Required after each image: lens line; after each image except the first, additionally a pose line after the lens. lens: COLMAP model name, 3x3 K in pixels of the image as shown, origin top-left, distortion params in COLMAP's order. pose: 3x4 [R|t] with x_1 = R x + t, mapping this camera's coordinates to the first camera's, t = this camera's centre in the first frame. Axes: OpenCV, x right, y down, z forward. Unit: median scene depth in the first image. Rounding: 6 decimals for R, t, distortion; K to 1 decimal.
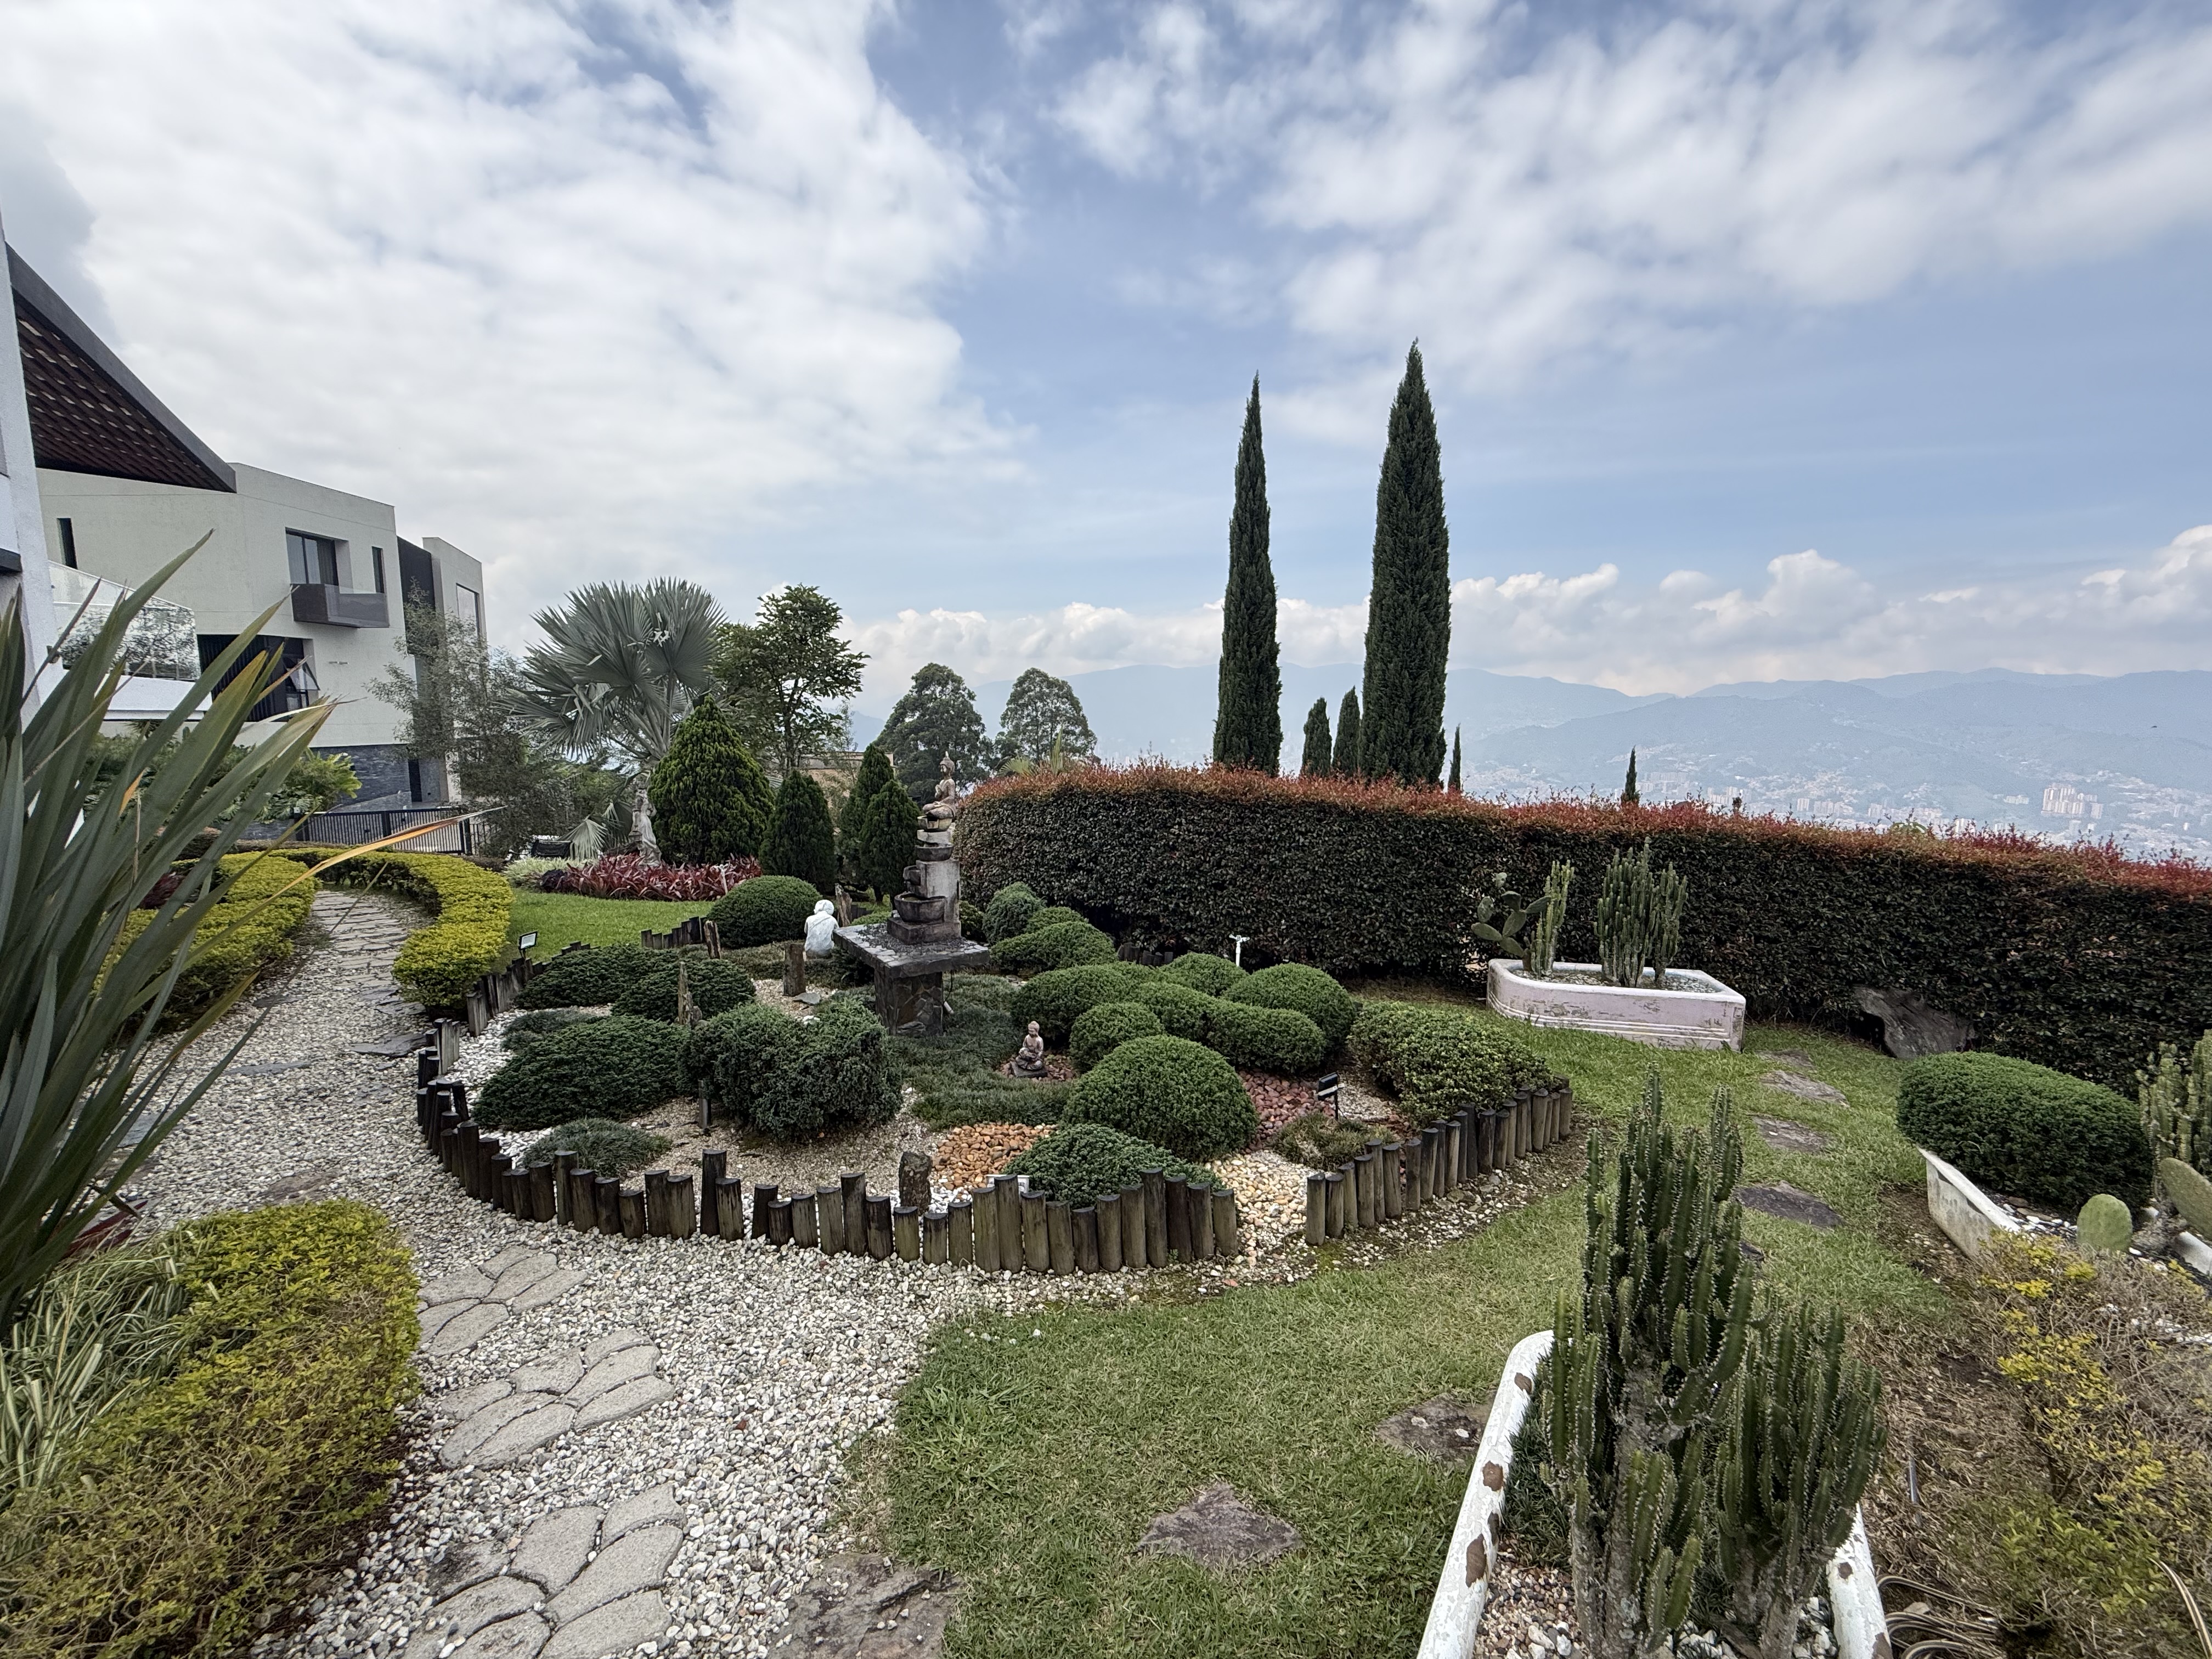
lens RADIAL K [[885.7, 0, 1106.8], [0, 885.7, 821.7], [0, 0, 1]] dist [-0.000833, 0.001080]
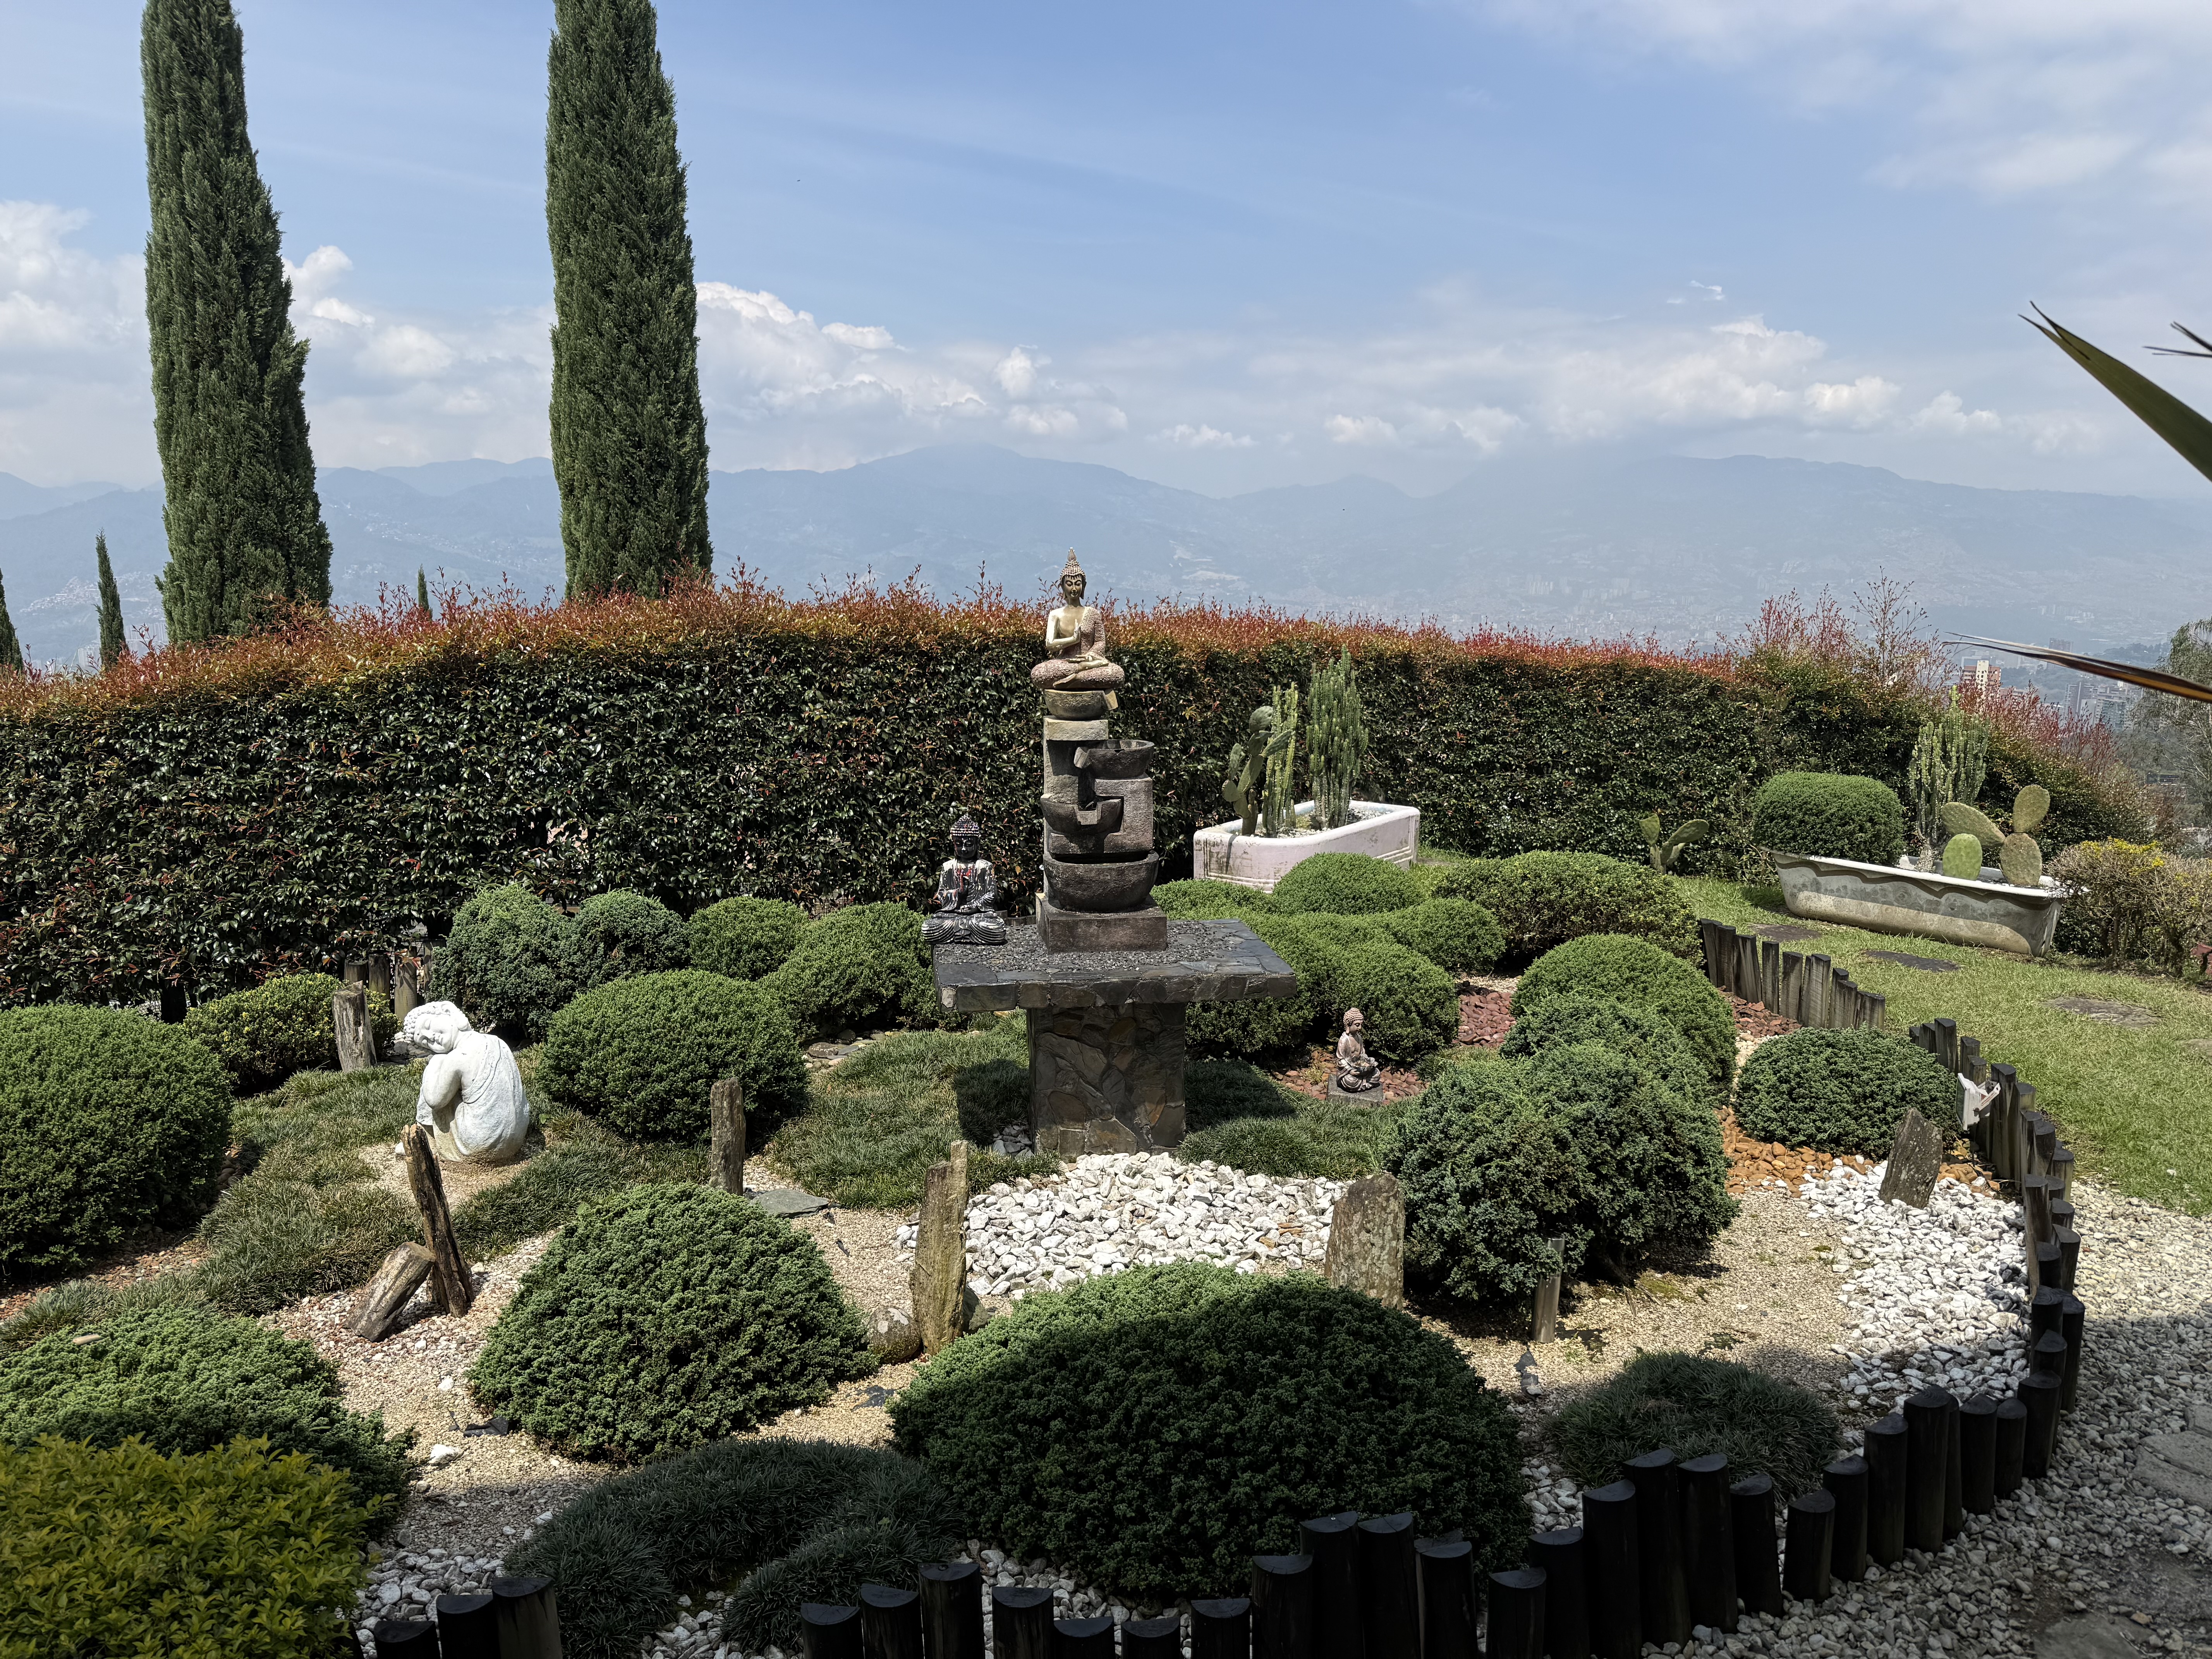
lens RADIAL K [[1556.4, 0, 1107.4], [0, 1556.4, 825.4], [0, 0, 1]] dist [0.043563, -0.052257]
pose [[0.435663, -0.169819, 0.883945, -0.620004], [0.107212, 0.984841, 0.136362, -0.028985], [-0.893702, 0.035362, 0.447265, 0.407393]]
